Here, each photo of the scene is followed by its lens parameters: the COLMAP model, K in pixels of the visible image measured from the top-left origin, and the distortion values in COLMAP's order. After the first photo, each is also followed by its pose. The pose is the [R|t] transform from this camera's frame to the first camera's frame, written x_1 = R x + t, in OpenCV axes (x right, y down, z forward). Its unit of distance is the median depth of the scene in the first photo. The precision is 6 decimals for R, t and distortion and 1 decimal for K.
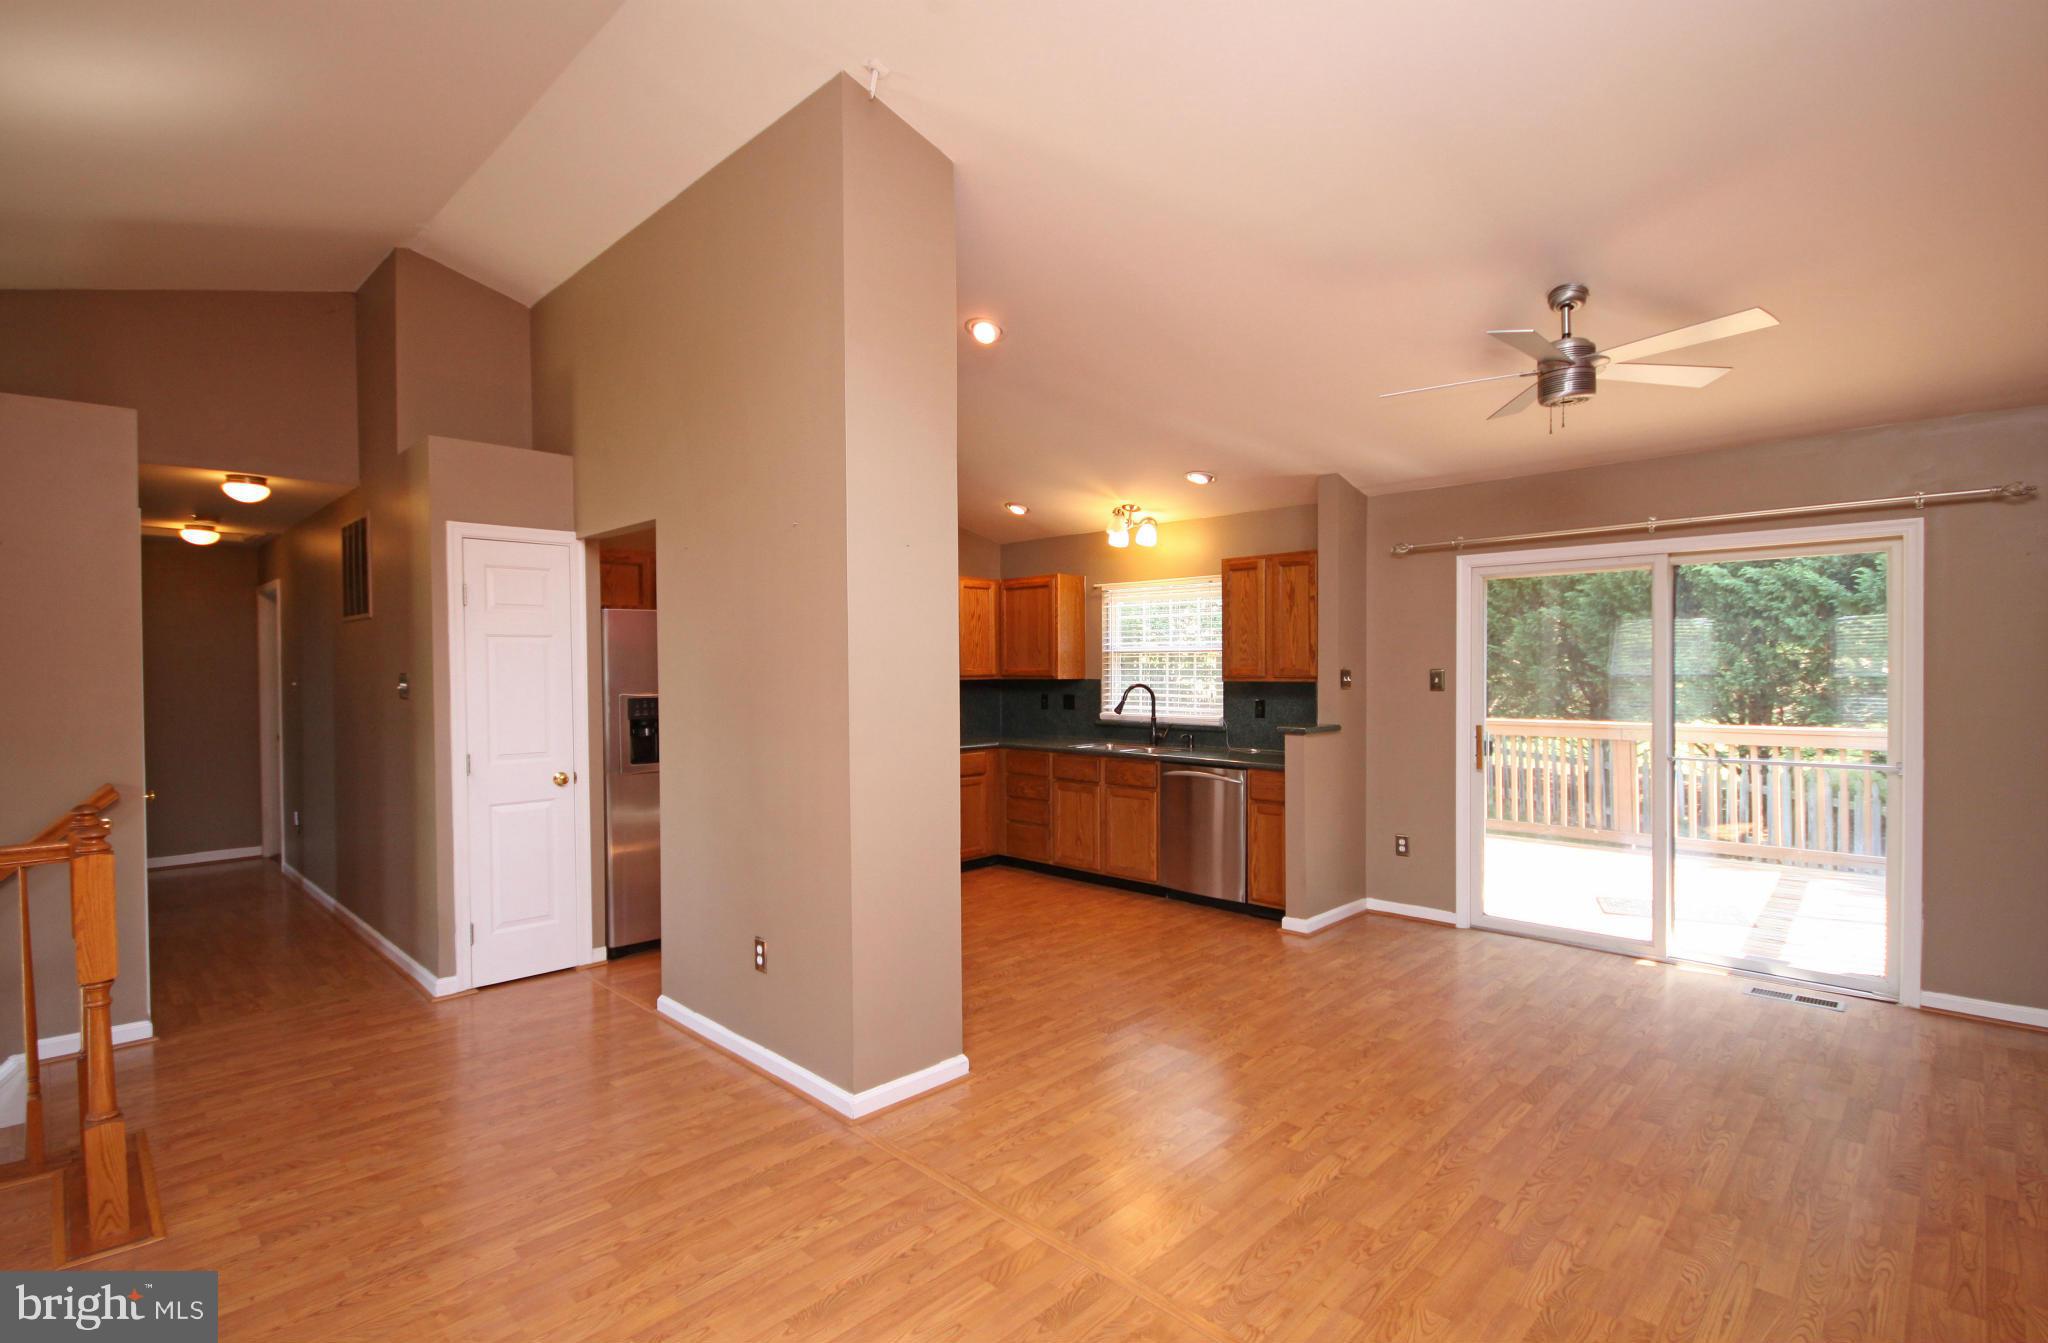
lens RADIAL K [[961.0, 0, 1036.7], [0, 961.0, 669.5], [0, 0, 1]] dist [-0.001432, -0.001405]
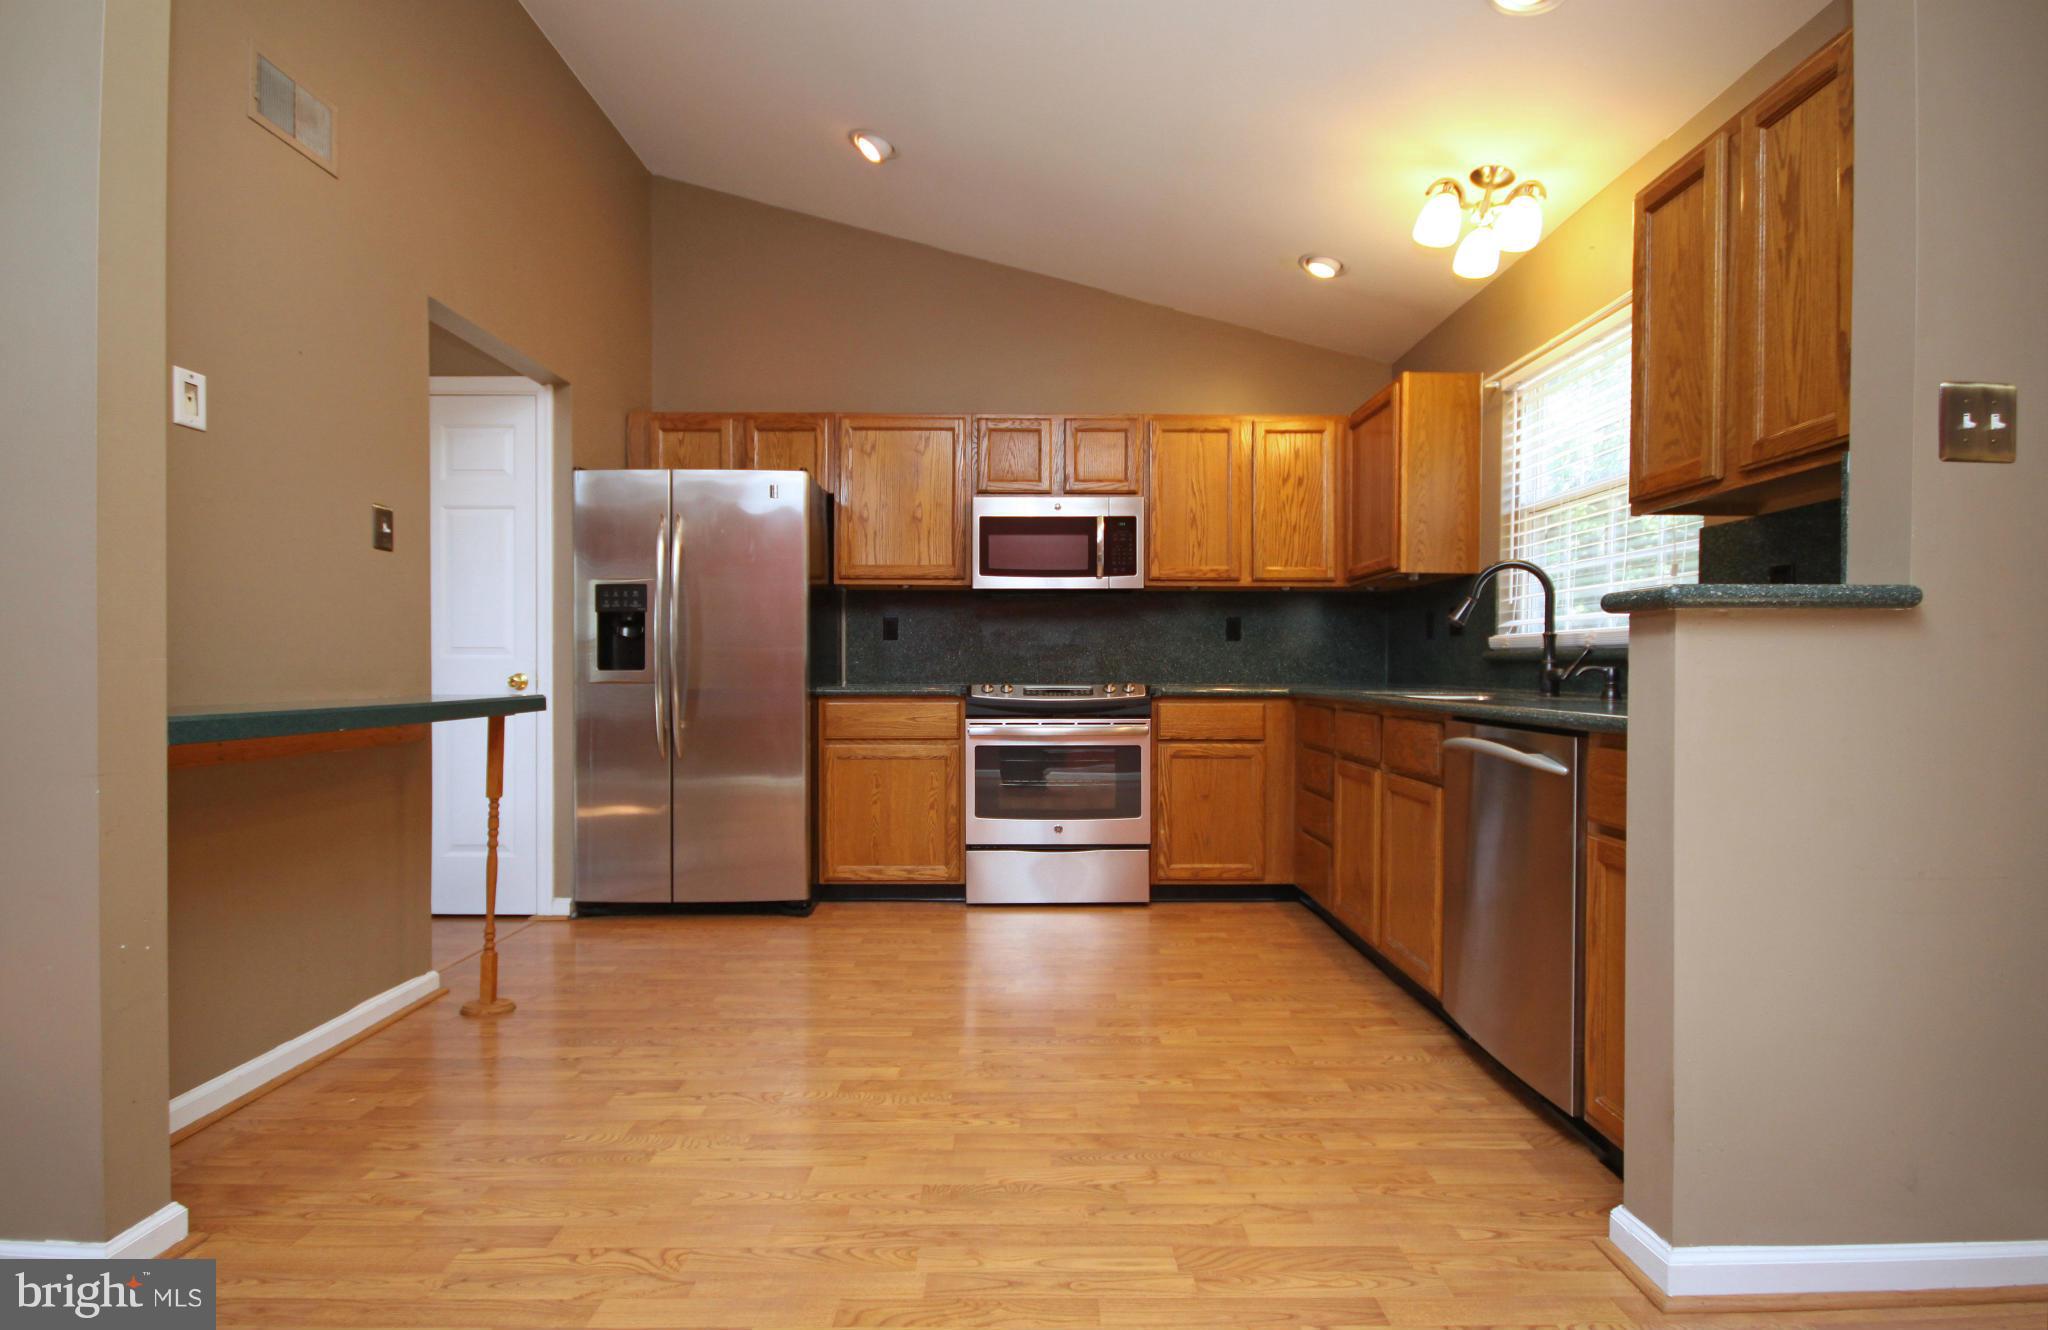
lens RADIAL K [[963.8, 0, 1036.3], [0, 963.8, 671.9], [0, 0, 1]] dist [-0.000622, -0.000340]
pose [[0.703235, 0.010440, -0.710880, 0.325809], [-0.010931, 0.999933, 0.003872, 0.082076], [0.710873, 0.005048, 0.703302, 0.613300]]
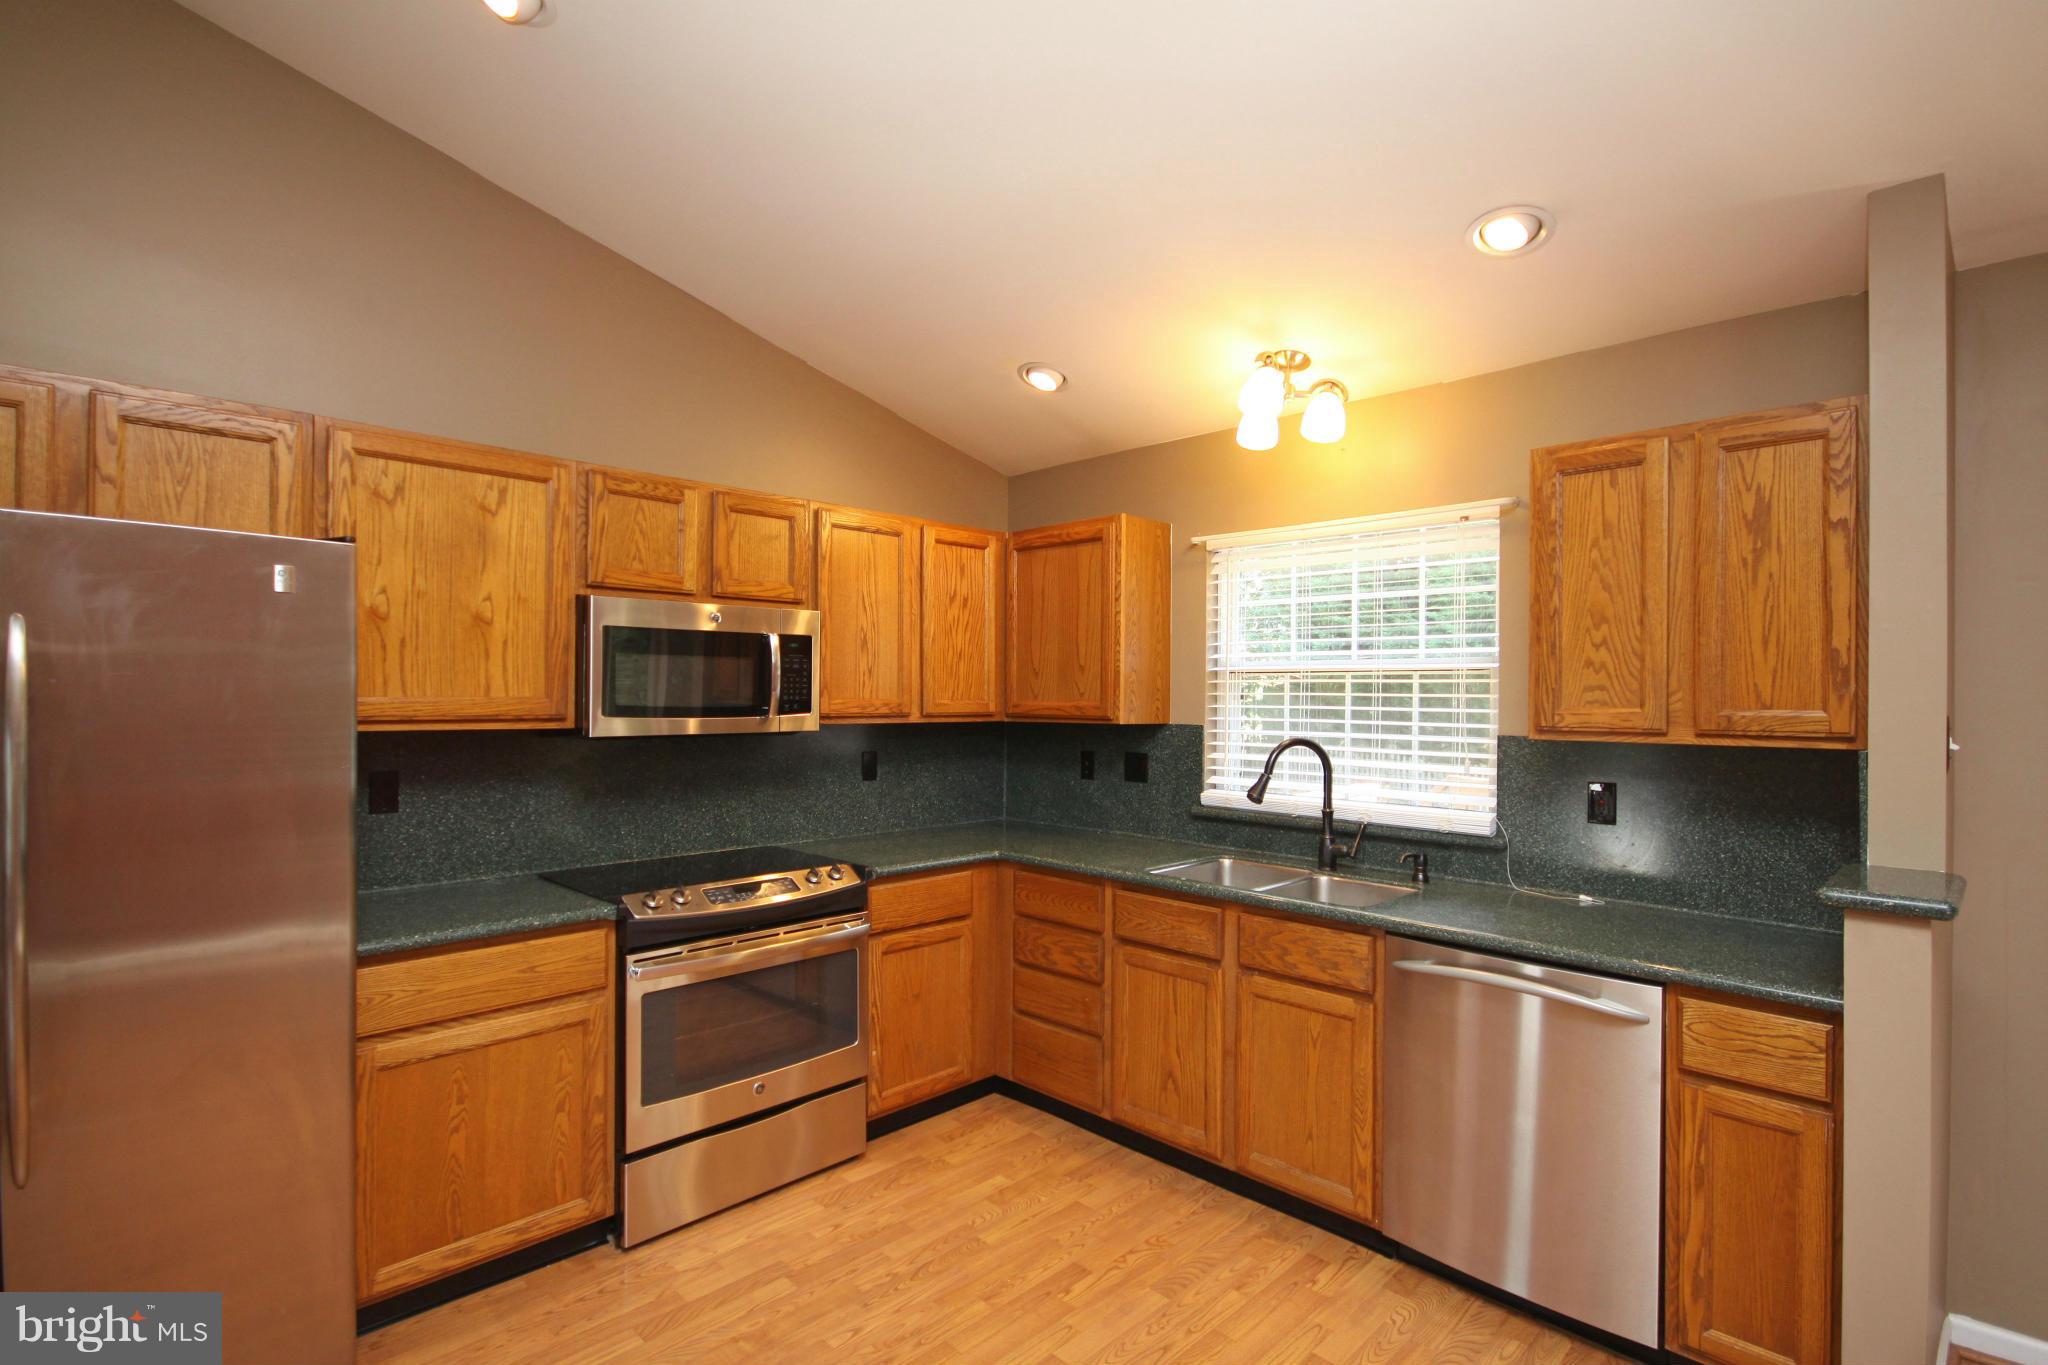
lens RADIAL K [[982.8, 0, 1033.7], [0, 982.8, 689.4], [0, 0, 1]] dist [0.003930, 0.001014]
pose [[0.999846, 0.013724, -0.010958, -0.021637], [-0.013846, 0.999842, -0.011181, -0.001967], [0.010802, 0.011331, 0.999877, 0.616938]]
